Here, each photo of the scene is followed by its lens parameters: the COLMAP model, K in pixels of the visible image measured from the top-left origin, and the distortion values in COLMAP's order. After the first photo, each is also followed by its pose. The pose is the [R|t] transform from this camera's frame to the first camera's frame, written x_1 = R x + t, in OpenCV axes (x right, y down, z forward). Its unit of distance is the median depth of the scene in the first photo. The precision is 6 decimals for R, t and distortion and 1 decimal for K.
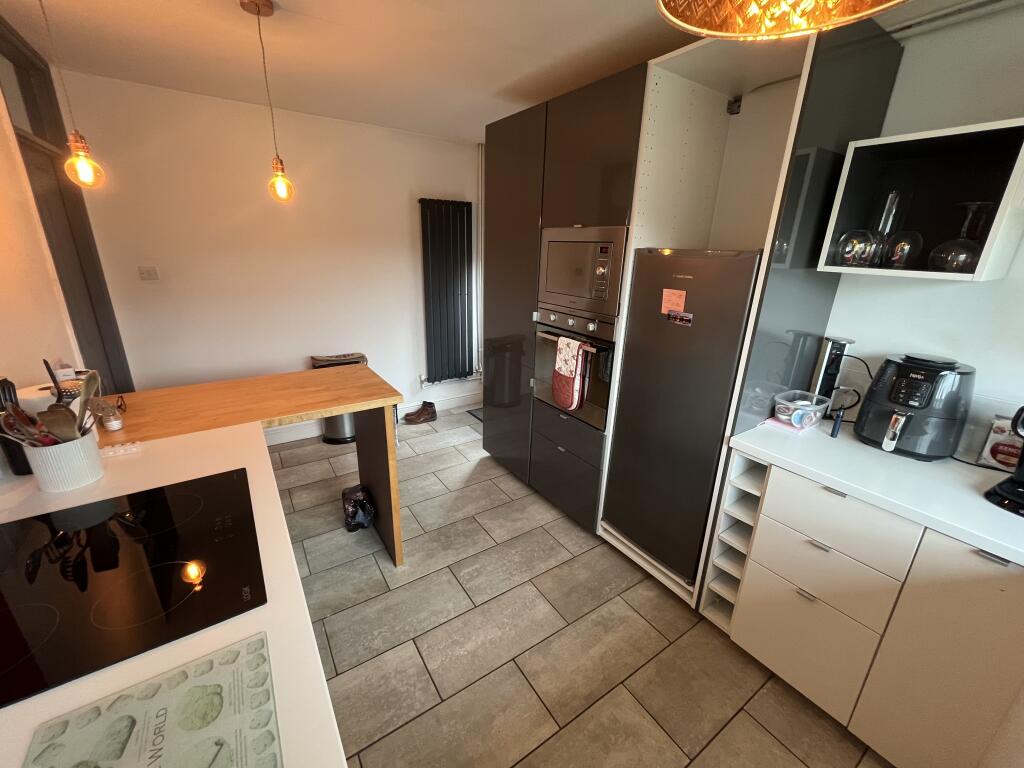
lens RADIAL K [[412.6, 0, 512.2], [0, 412.6, 383.3], [0, 0, 1]] dist [-0.000990, 0.000104]
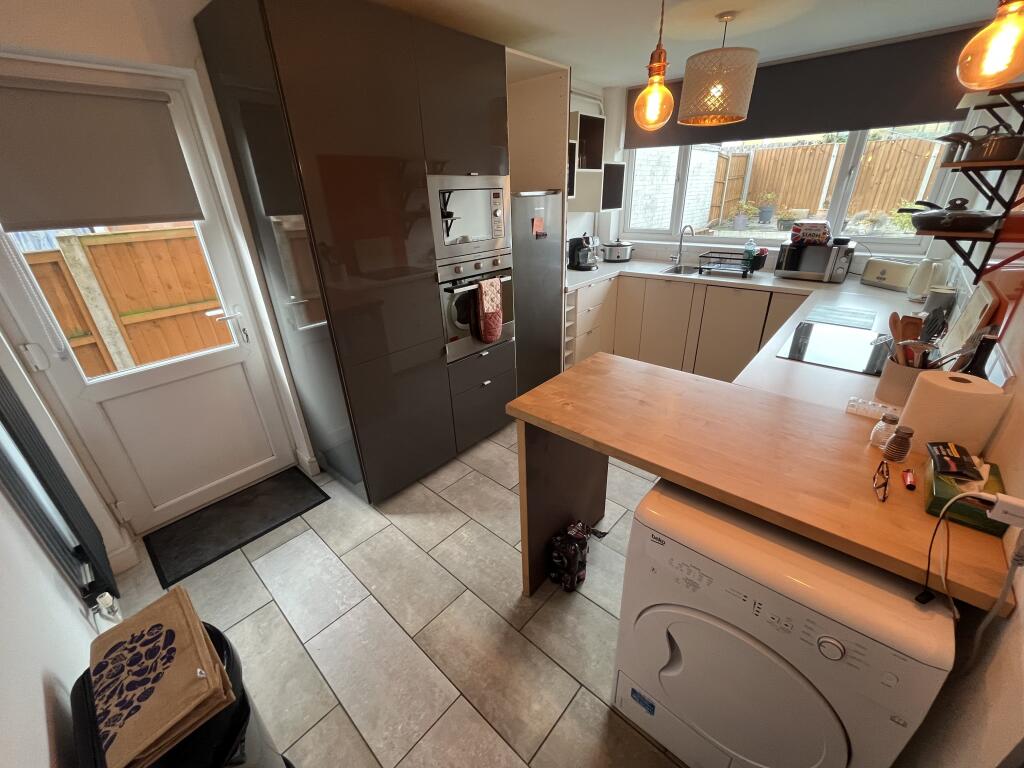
lens RADIAL K [[412.6, 0, 514.3], [0, 412.6, 383.9], [0, 0, 1]] dist [-0.000990, 0.000104]
pose [[-0.253157, -0.431975, 0.865627, -0.945895], [0.328046, 0.803430, 0.496876, -0.402564], [-0.910109, 0.409753, -0.061686, 1.088164]]
